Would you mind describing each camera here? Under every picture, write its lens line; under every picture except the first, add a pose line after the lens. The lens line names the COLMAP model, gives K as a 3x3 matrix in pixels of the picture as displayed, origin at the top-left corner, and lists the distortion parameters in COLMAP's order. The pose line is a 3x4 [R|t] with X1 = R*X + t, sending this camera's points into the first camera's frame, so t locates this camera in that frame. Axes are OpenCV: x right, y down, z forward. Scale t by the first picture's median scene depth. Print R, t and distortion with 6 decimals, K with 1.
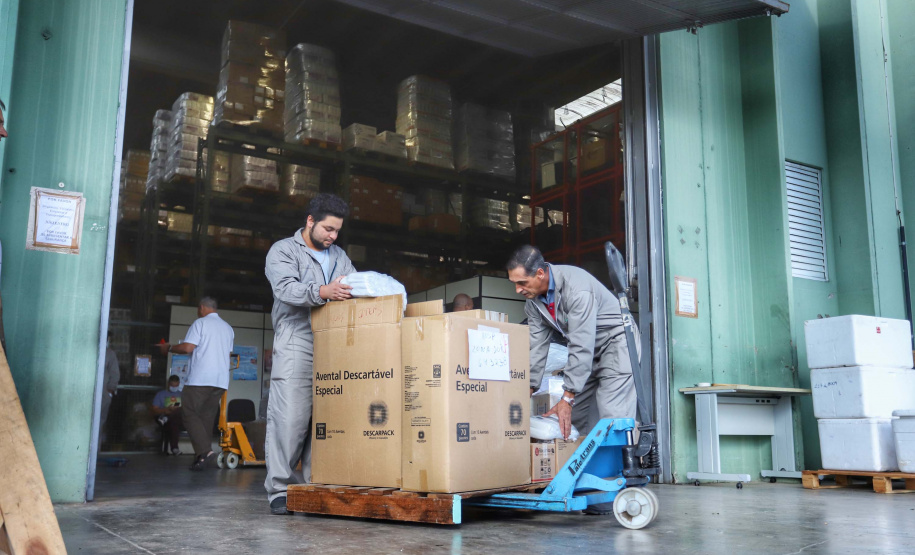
lens RADIAL K [[884.8, 0, 457.5], [0, 884.8, 277.5], [0, 0, 1]] dist [0.007595, 0.010759]
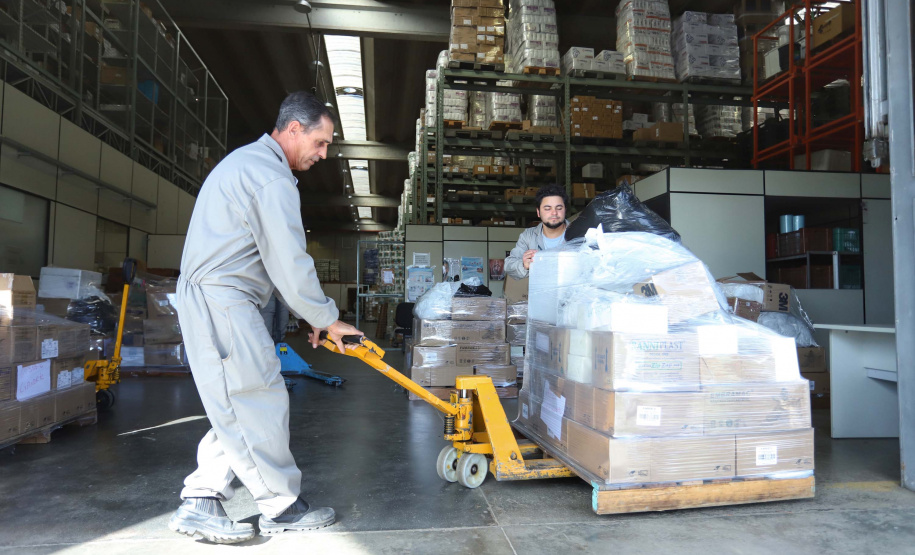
lens RADIAL K [[601.8, 0, 457.5], [0, 601.8, 277.5], [0, 0, 1]] dist [-0.015160, 0.001383]
pose [[0.912612, -0.025497, -0.408031, 0.048491], [0.075062, 0.991537, 0.105926, 0.017202], [0.401877, -0.127297, 0.906802, 0.244719]]
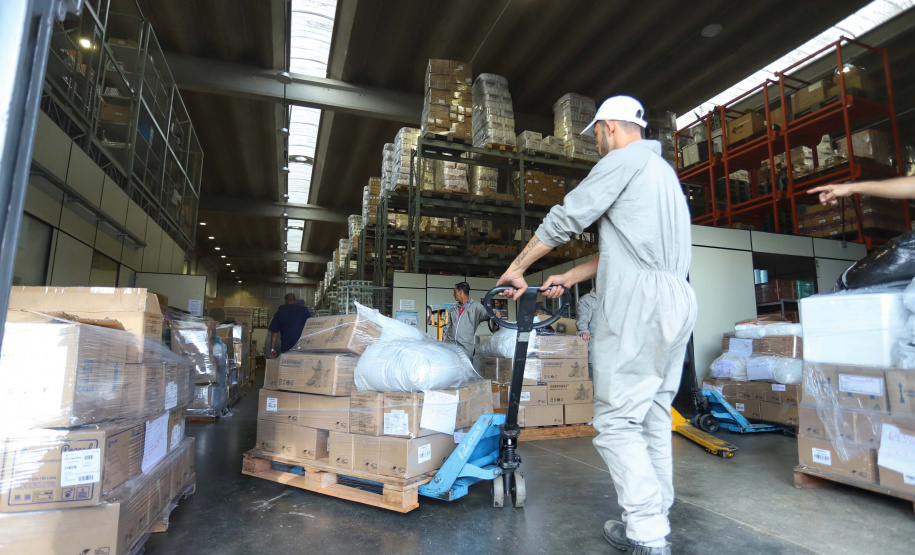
lens RADIAL K [[493.8, 0, 457.5], [0, 493.8, 277.5], [0, 0, 1]] dist [-0.052650, 0.024500]
pose [[0.976824, -0.036951, -0.210829, -0.069991], [0.041813, 0.998951, 0.018647, 0.024196], [0.209919, -0.027030, 0.977345, 0.269604]]
